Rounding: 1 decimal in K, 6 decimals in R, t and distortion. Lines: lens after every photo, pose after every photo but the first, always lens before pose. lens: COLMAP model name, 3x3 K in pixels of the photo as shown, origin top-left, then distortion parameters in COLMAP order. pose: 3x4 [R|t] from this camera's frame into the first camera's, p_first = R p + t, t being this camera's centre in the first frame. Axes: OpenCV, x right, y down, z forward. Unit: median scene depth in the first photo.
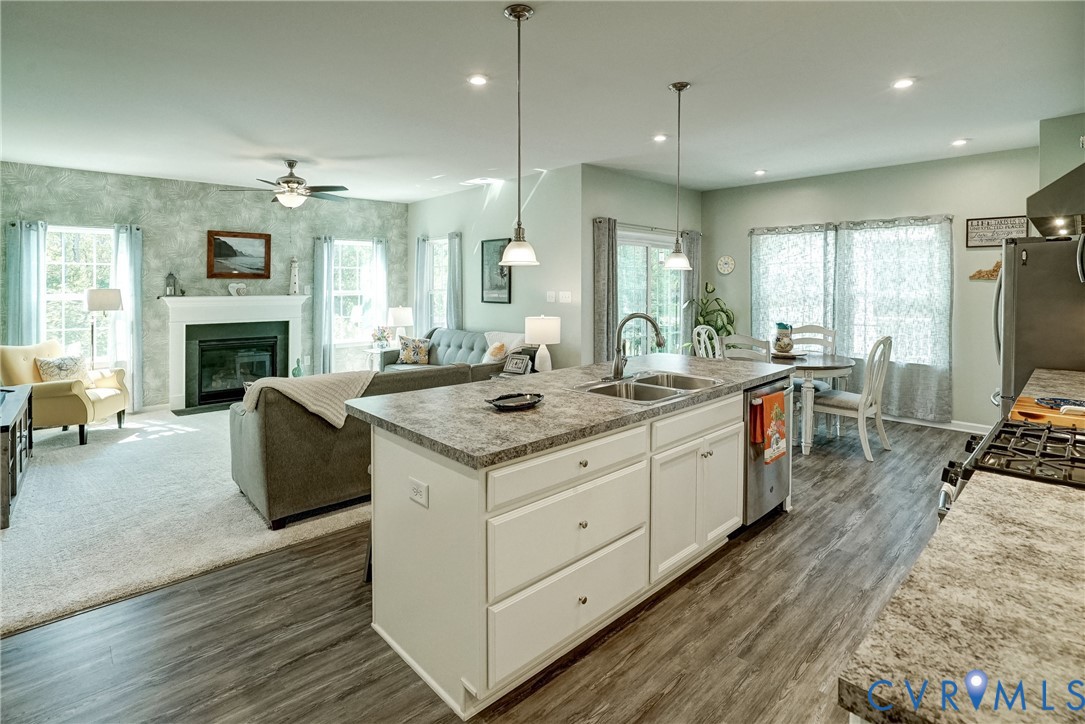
lens RADIAL K [[557.8, 0, 546.7], [0, 557.8, 293.9], [0, 0, 1]] dist [-0.016825, 0.024975]
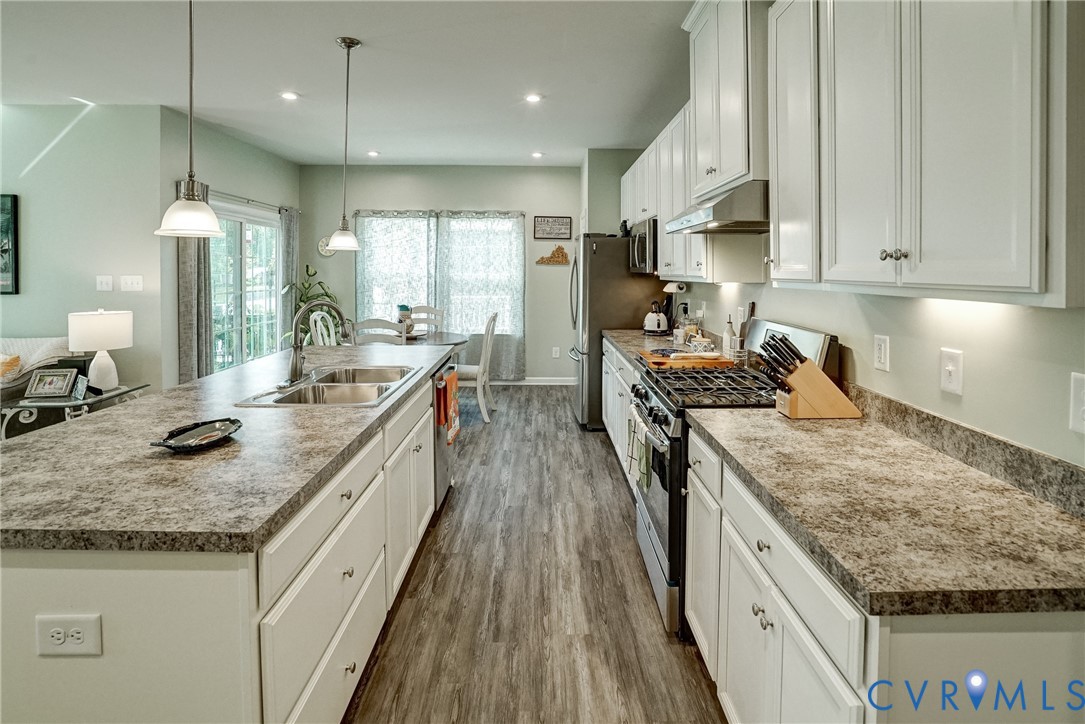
lens RADIAL K [[550.5, 0, 545.1], [0, 550.5, 283.6], [0, 0, 1]] dist [-0.037905, 0.025144]
pose [[0.683192, -0.015751, 0.730069, -0.135354], [0.007295, 0.999865, 0.014745, 0.000092], [-0.730202, -0.004748, 0.683215, 0.128263]]
